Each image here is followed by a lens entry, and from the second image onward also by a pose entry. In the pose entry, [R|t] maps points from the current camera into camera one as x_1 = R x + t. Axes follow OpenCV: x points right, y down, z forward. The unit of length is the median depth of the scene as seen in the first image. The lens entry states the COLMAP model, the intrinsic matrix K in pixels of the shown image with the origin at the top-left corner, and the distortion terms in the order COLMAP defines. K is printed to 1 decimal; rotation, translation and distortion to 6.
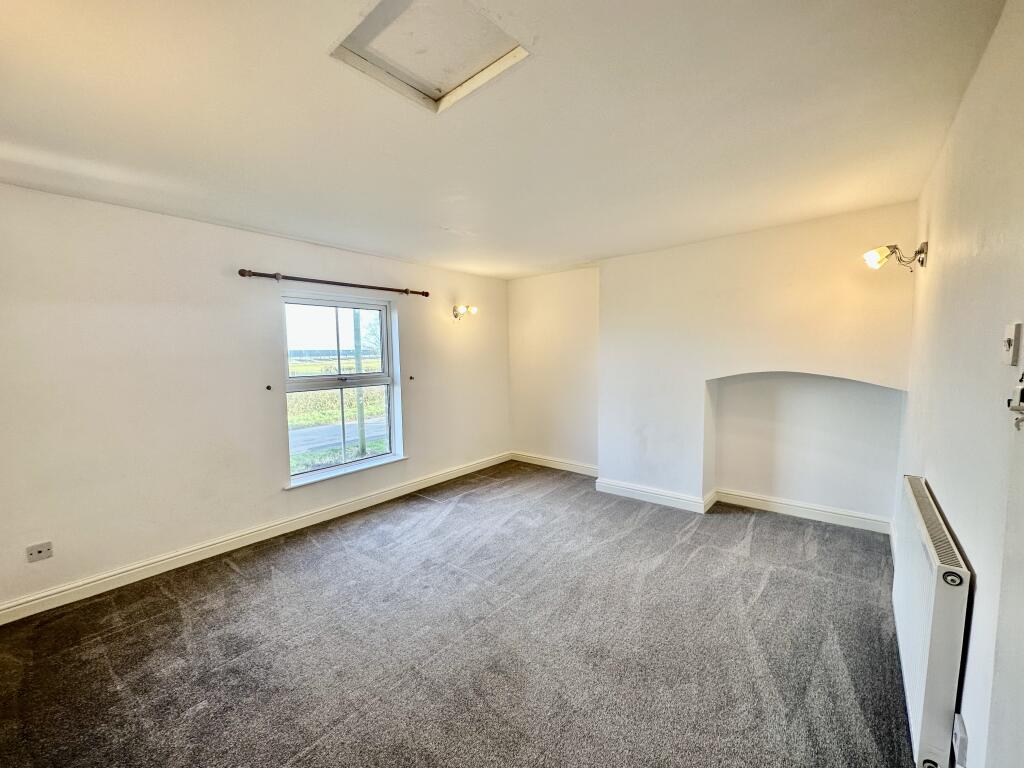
lens RADIAL K [[406.5, 0, 510.5], [0, 406.5, 398.2], [0, 0, 1]] dist [-0.000299, -0.000016]
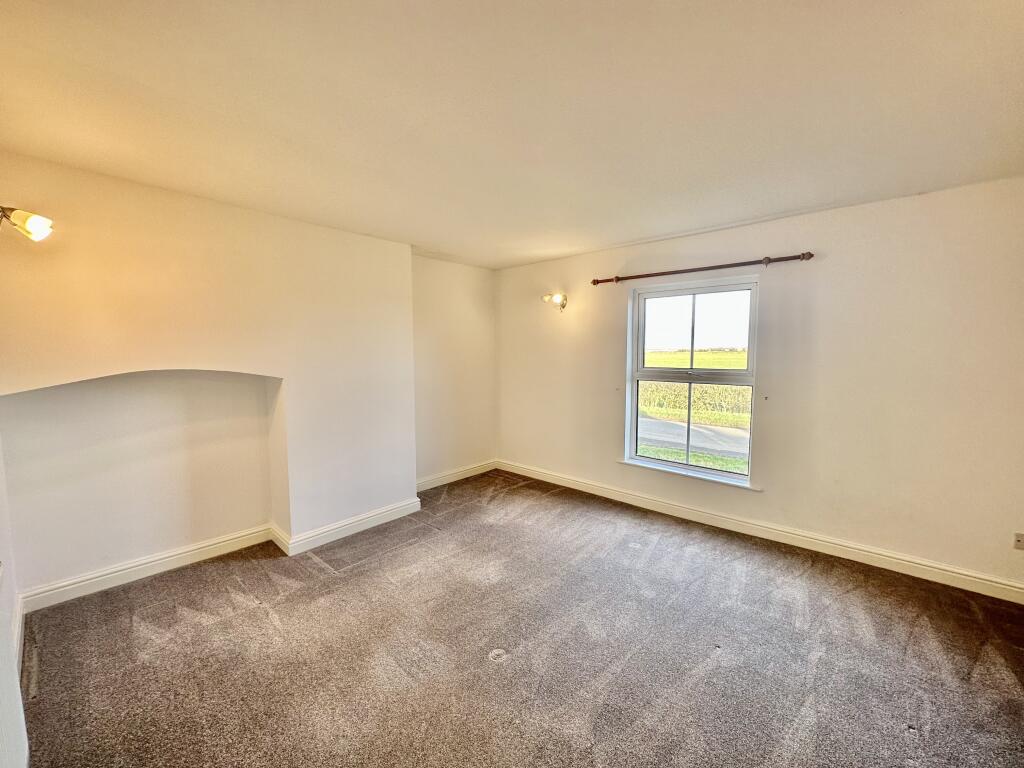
lens RADIAL K [[414.9, 0, 512.0], [0, 414.9, 384.0], [0, 0, 1]] dist [-0.000823, -0.000053]
pose [[-0.021668, 0.103423, -0.994401, 0.546068], [-0.110676, 0.988273, 0.105198, -0.079318], [0.993620, 0.112335, -0.009968, 0.629627]]
